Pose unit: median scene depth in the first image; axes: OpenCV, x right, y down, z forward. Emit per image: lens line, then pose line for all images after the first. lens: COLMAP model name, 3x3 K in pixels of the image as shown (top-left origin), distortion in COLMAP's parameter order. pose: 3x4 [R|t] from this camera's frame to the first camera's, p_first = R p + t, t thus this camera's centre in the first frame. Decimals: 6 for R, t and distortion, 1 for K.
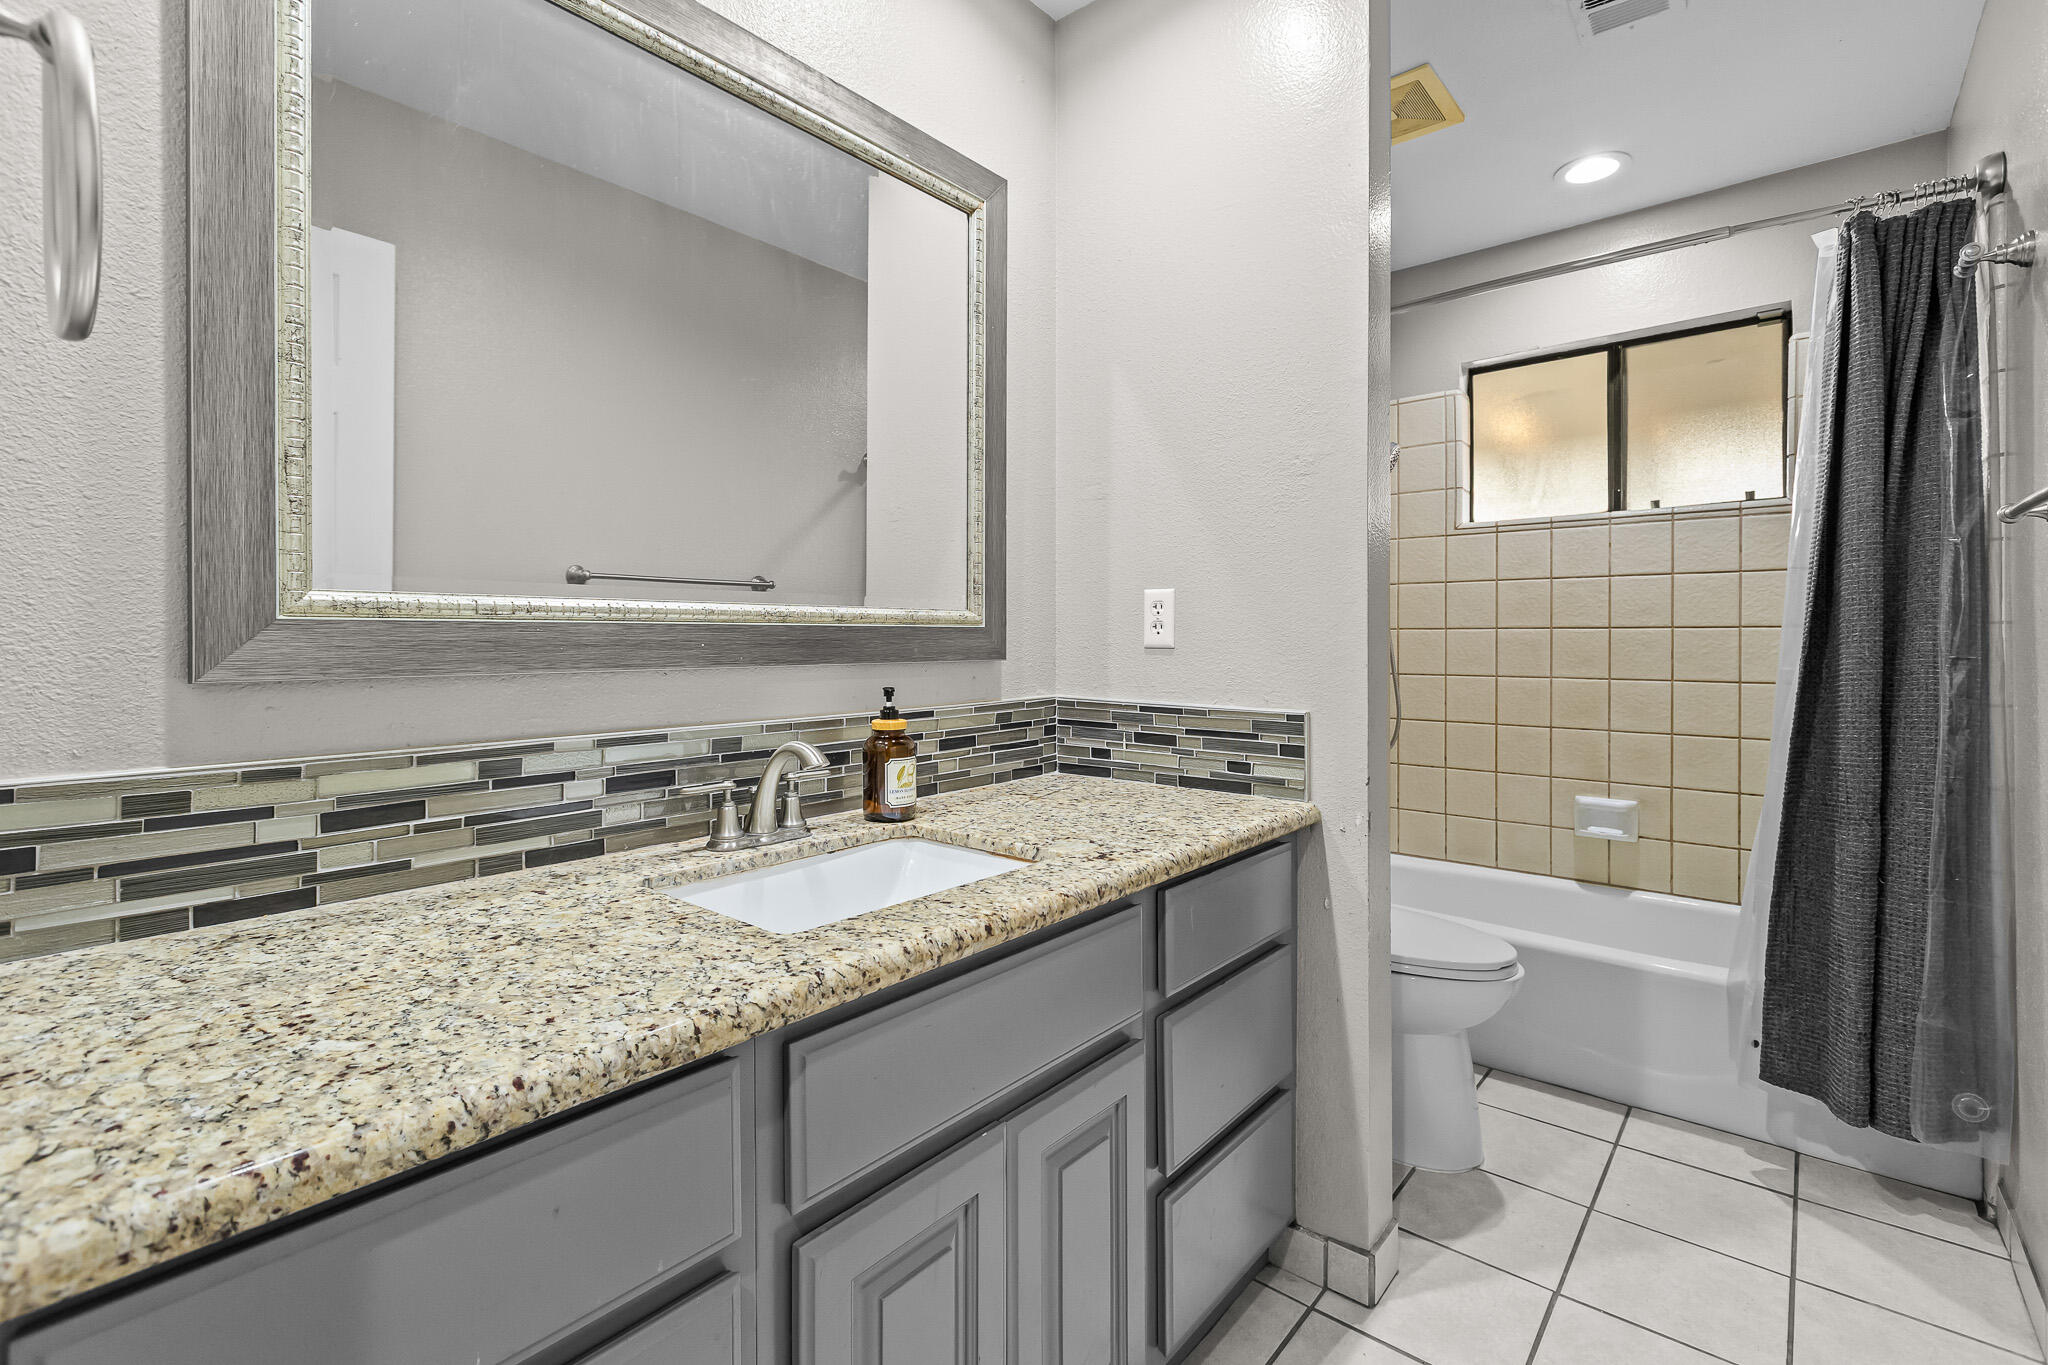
lens RADIAL K [[931.4, 0, 1014.1], [0, 931.4, 643.9], [0, 0, 1]] dist [0.000930, 0.000500]
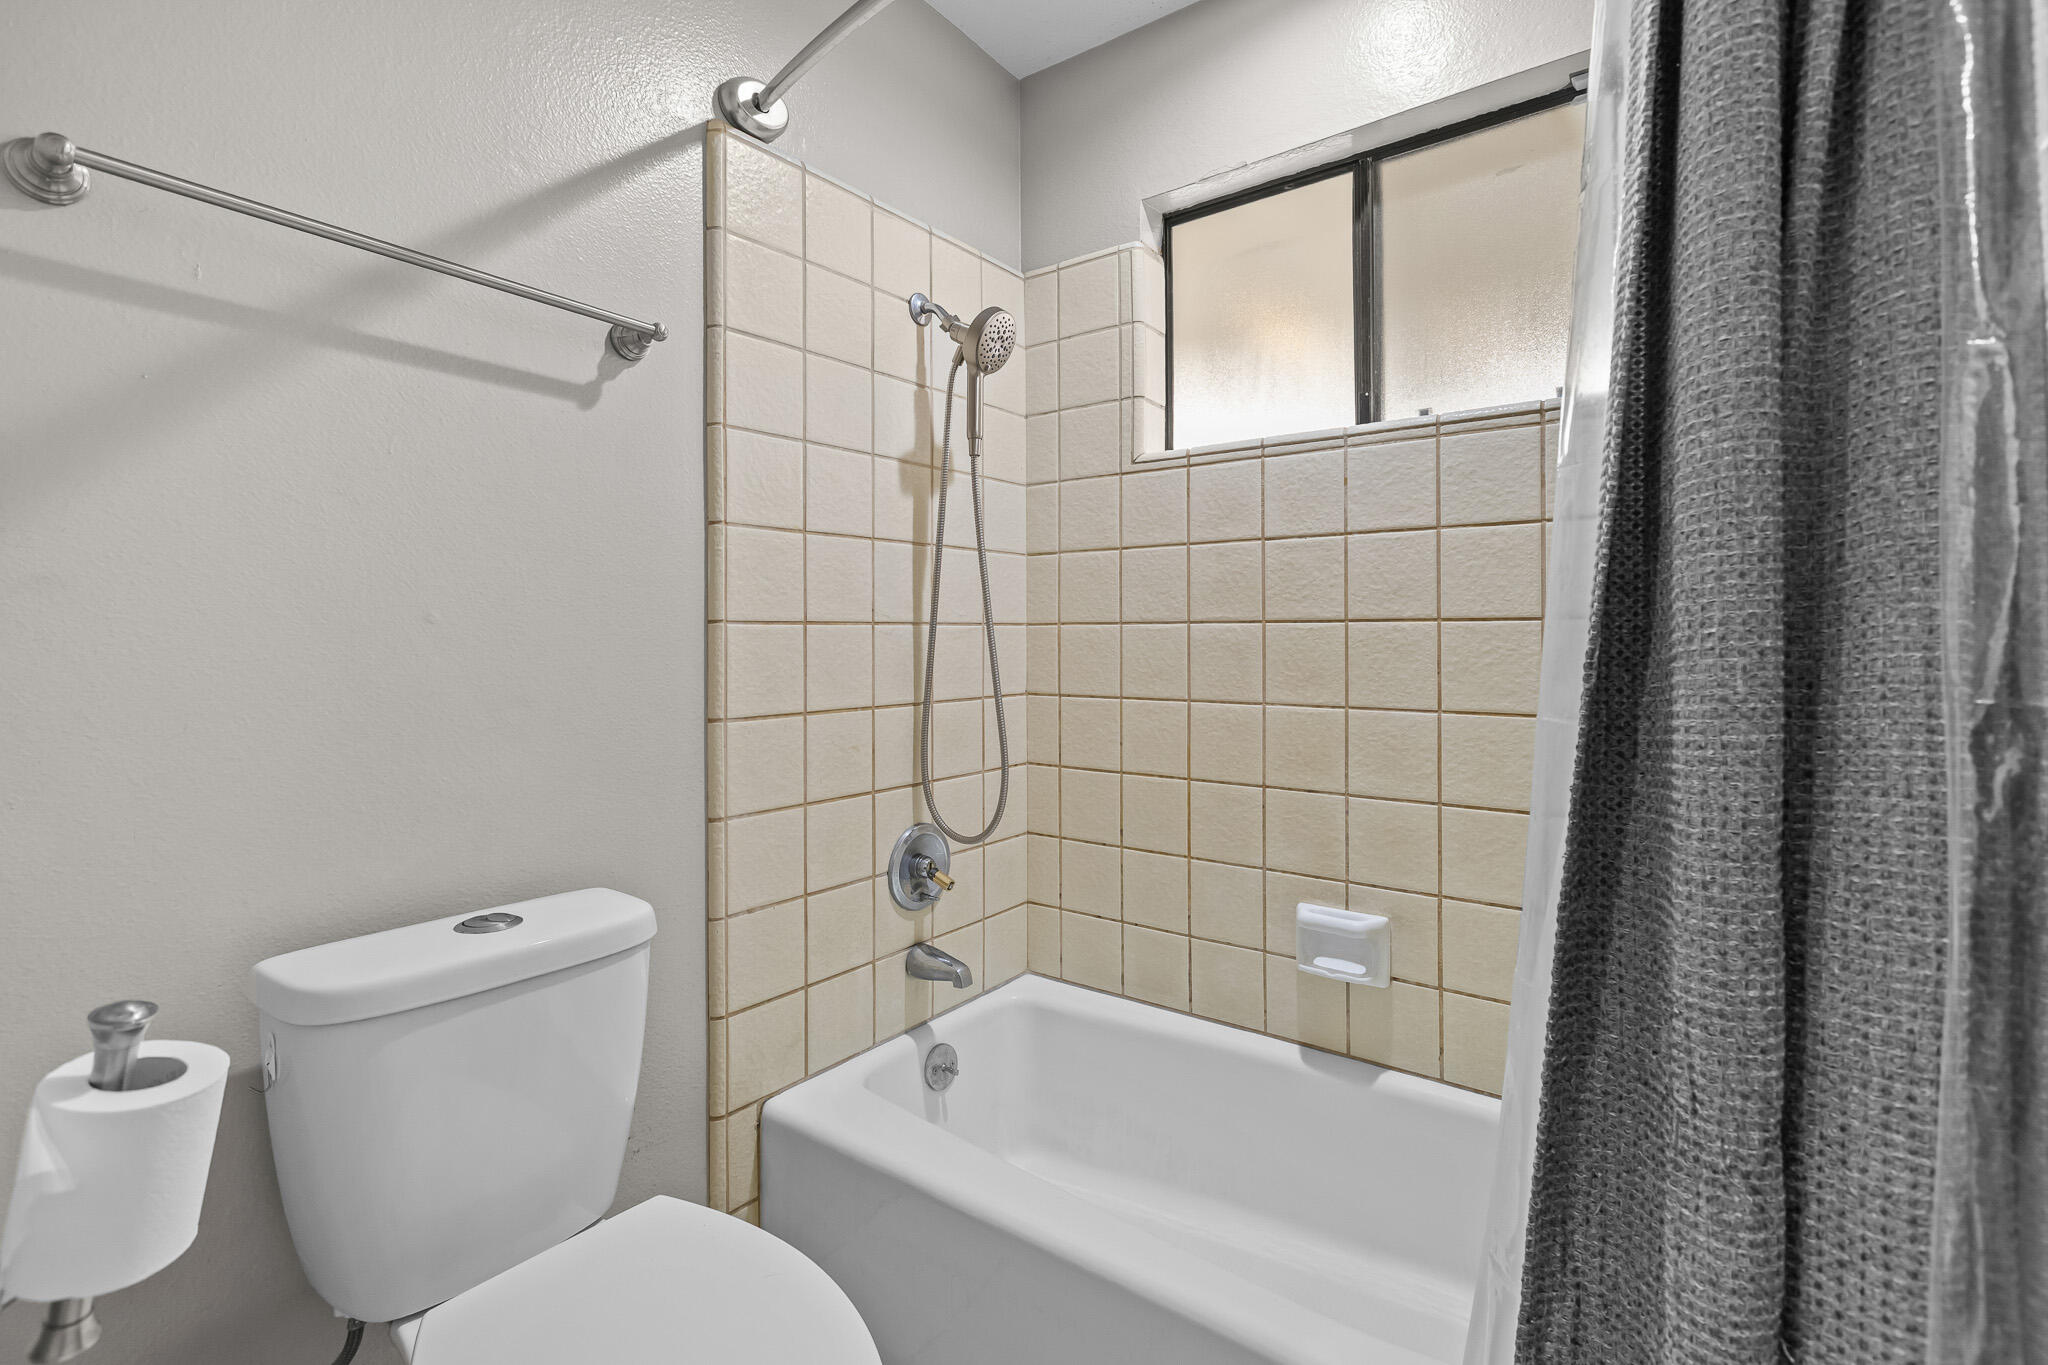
lens RADIAL K [[931.4, 0, 1028.1], [0, 931.4, 632.2], [0, 0, 1]] dist [0.000930, 0.000500]
pose [[0.997343, -0.002499, 0.072802, 0.394820], [0.003214, 0.999948, -0.009704, -0.004835], [-0.072774, 0.009913, 0.997299, 0.425449]]
